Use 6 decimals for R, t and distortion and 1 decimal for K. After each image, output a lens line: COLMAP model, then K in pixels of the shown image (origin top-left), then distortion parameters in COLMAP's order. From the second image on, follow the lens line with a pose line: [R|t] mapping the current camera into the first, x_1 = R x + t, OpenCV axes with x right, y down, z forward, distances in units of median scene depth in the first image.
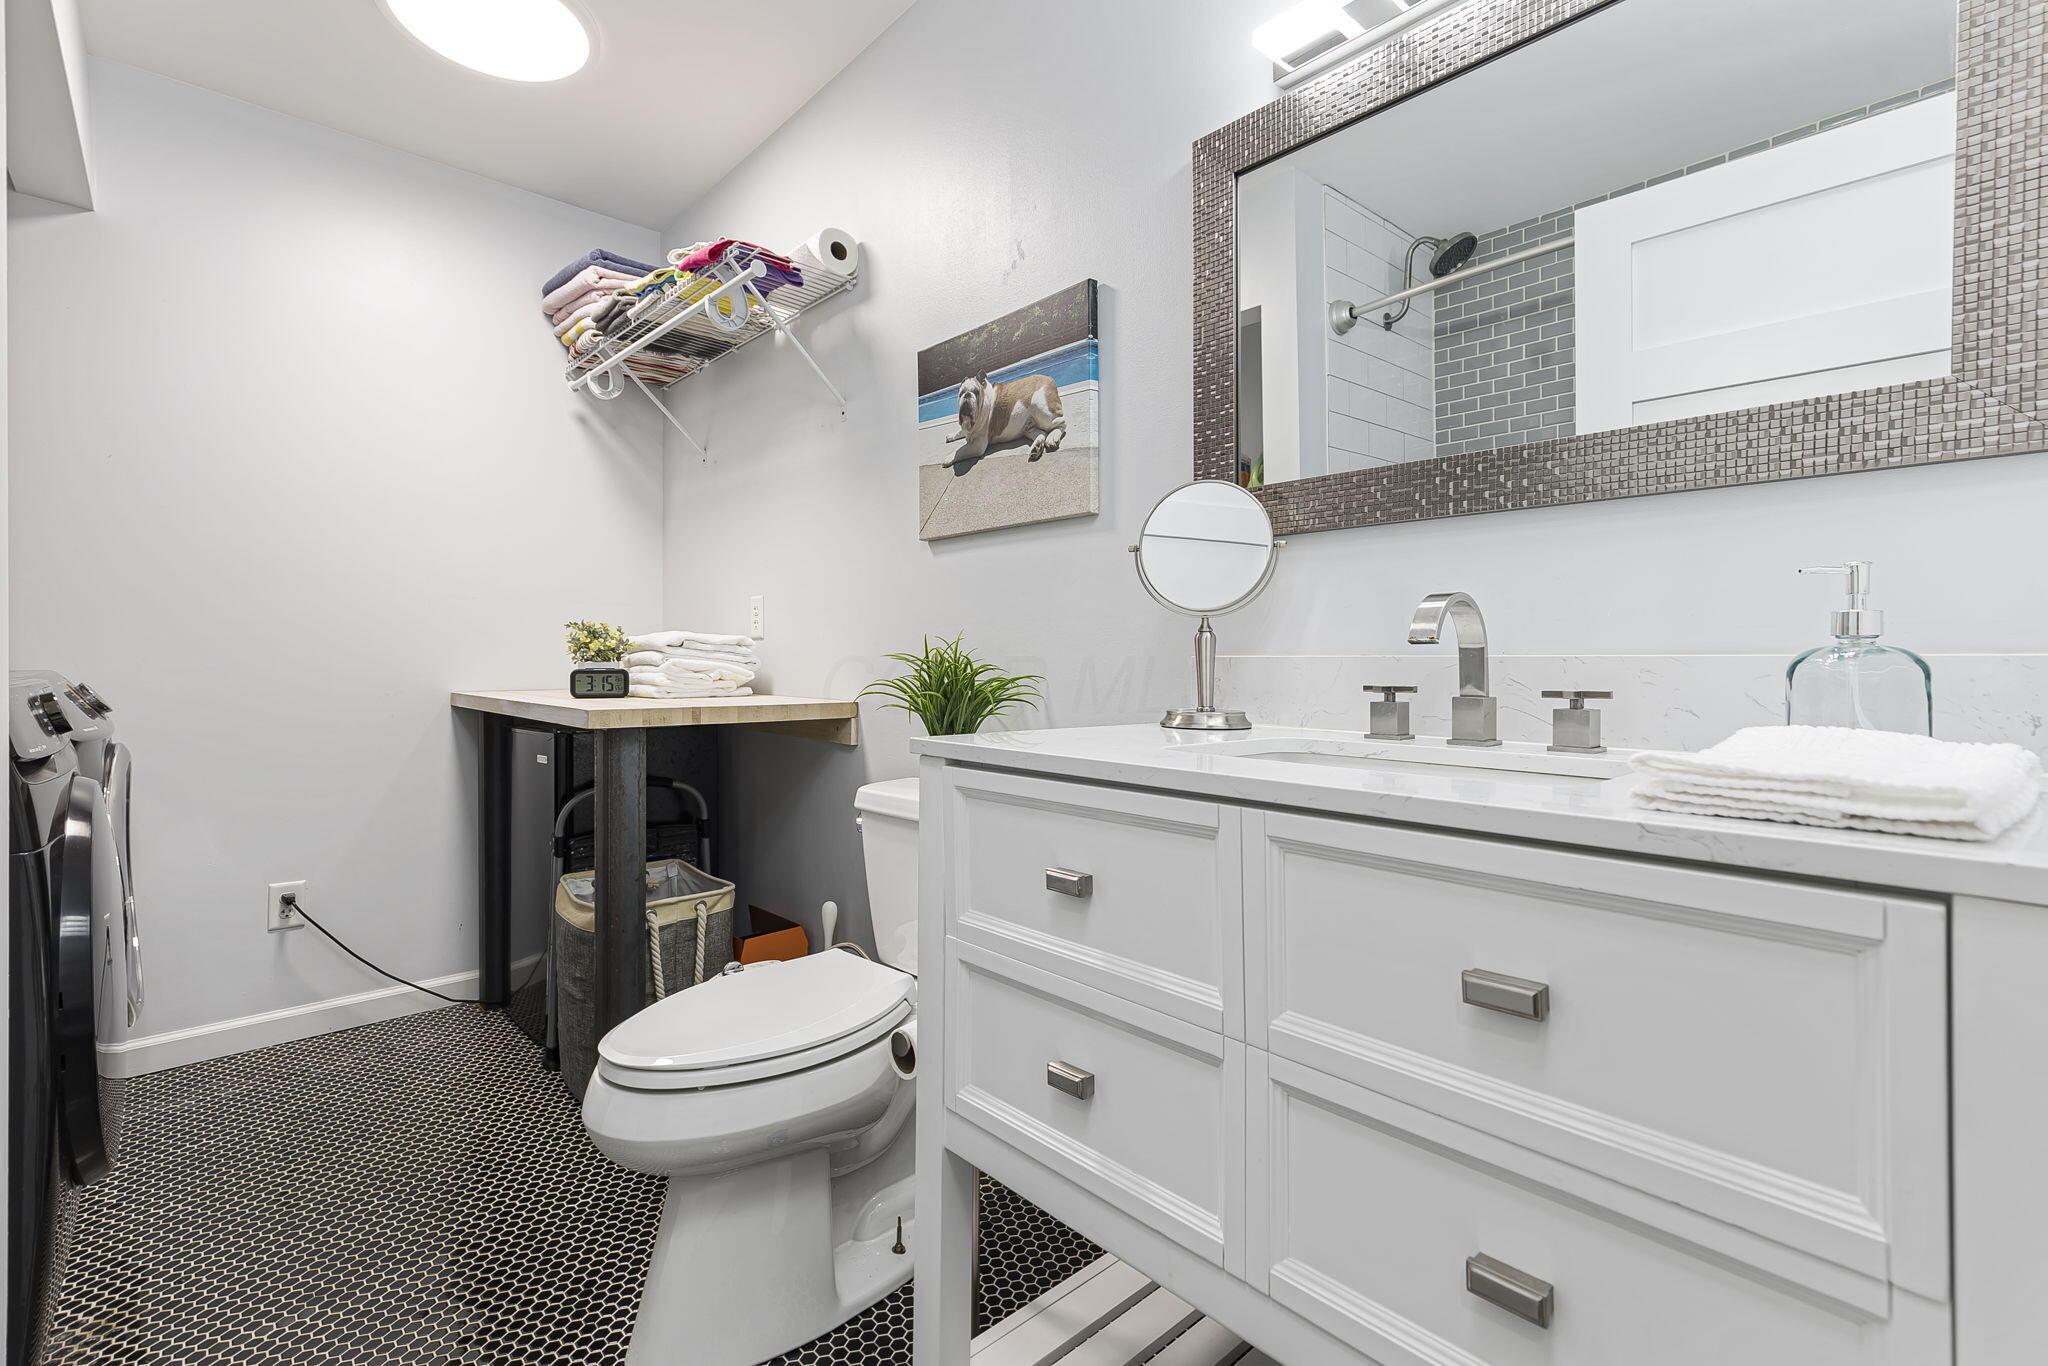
lens RADIAL K [[938.5, 0, 1033.7], [0, 938.5, 665.2], [0, 0, 1]] dist [0.011582, -0.001337]
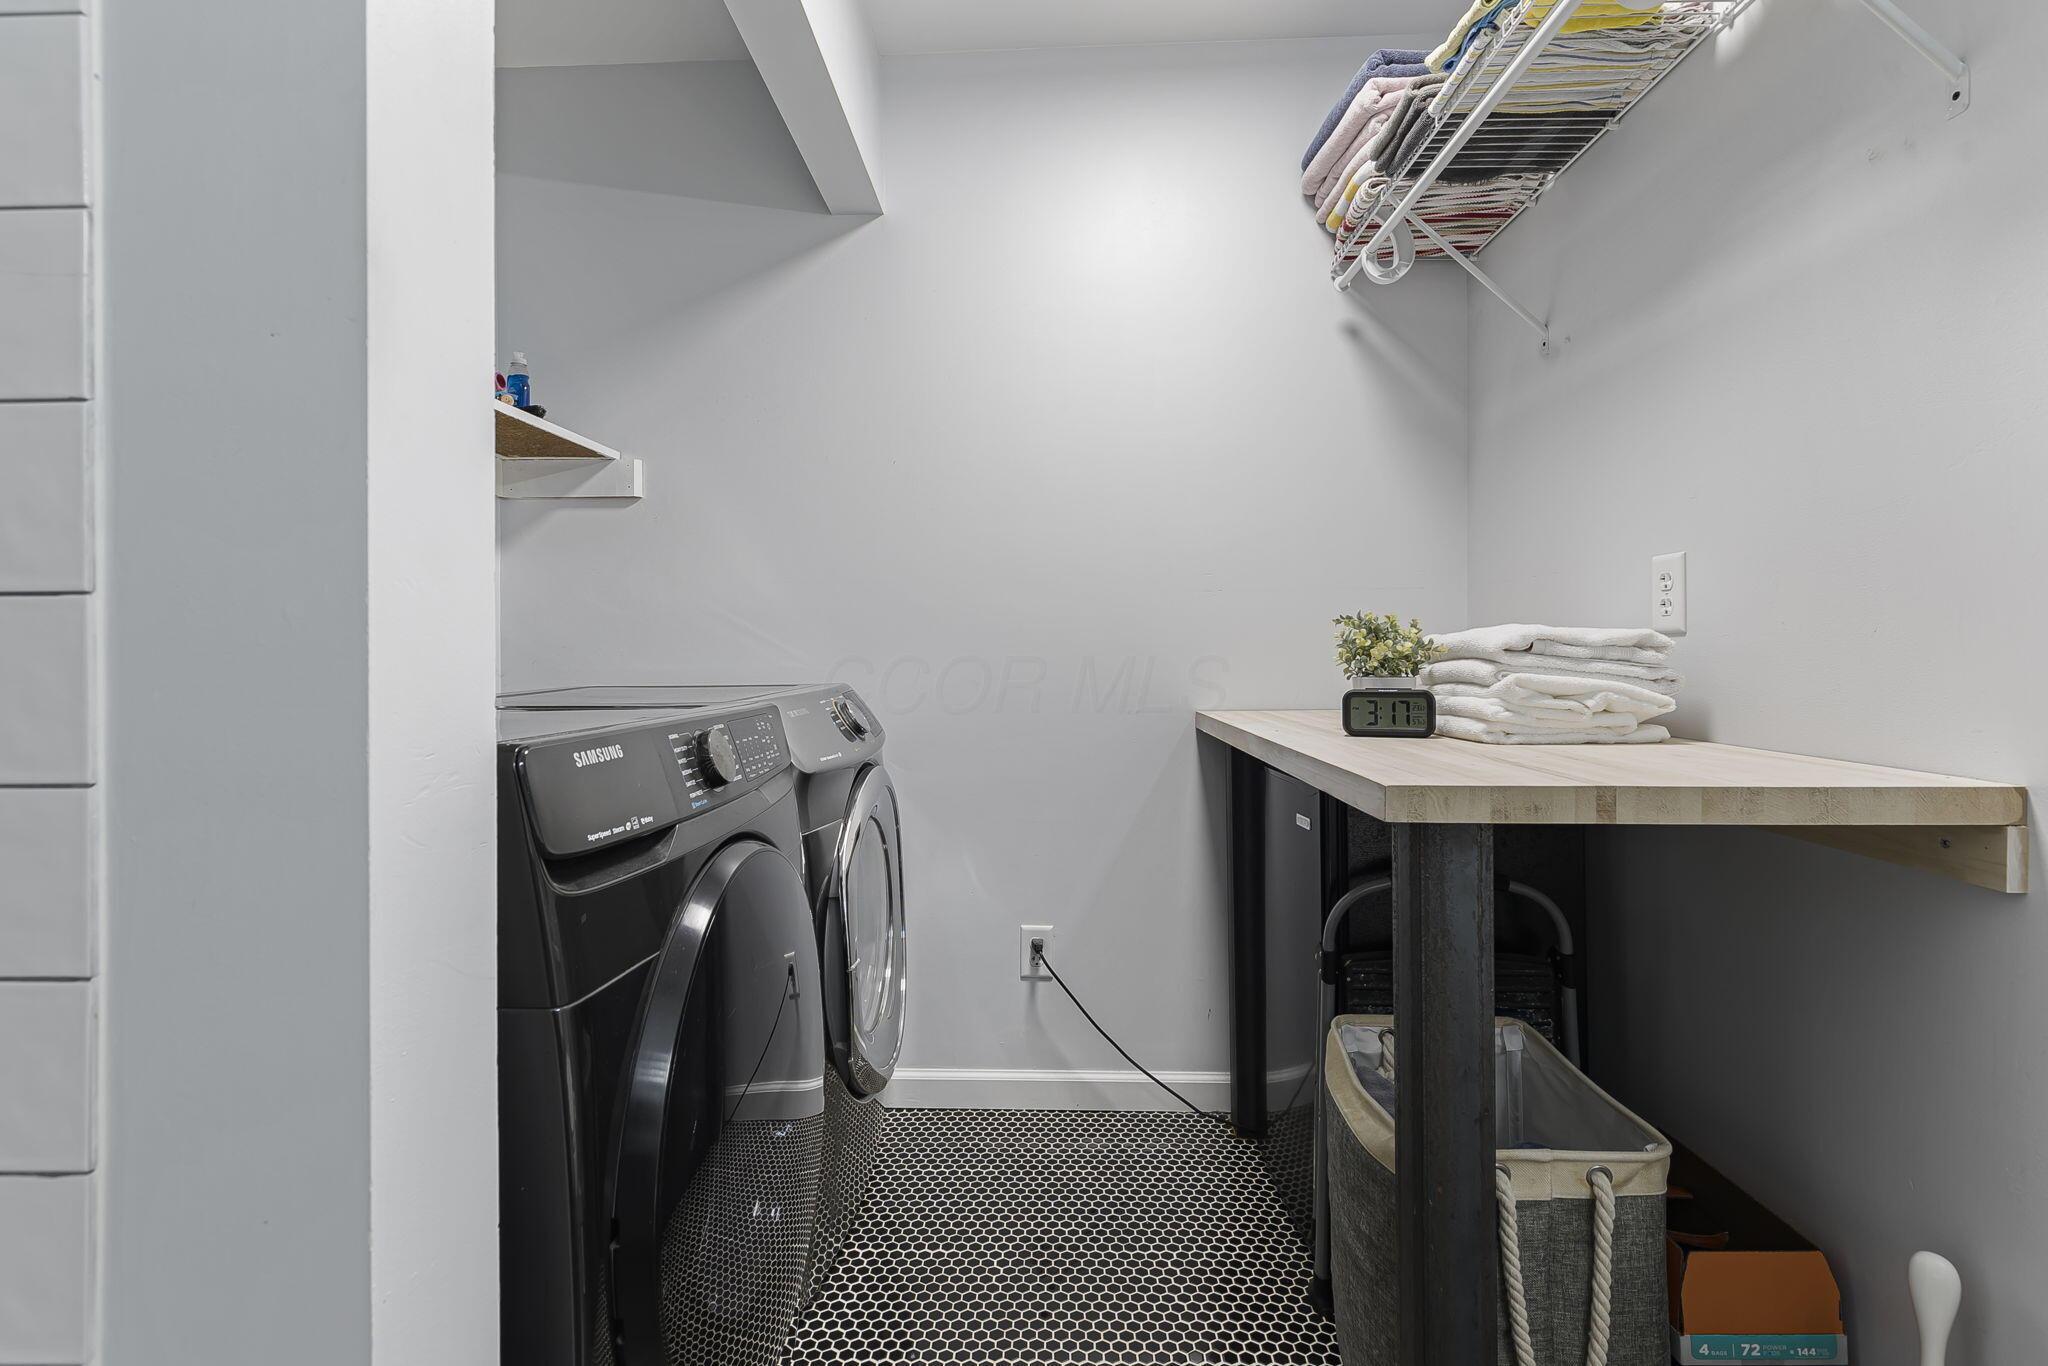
lens RADIAL K [[938.5, 0, 1031.5], [0, 938.5, 664.1], [0, 0, 1]] dist [0.011582, -0.001337]
pose [[0.723057, -0.002104, -0.690785, -0.194404], [0.007142, 0.999965, 0.004430, -0.016474], [0.690752, -0.008137, 0.723046, 0.373684]]
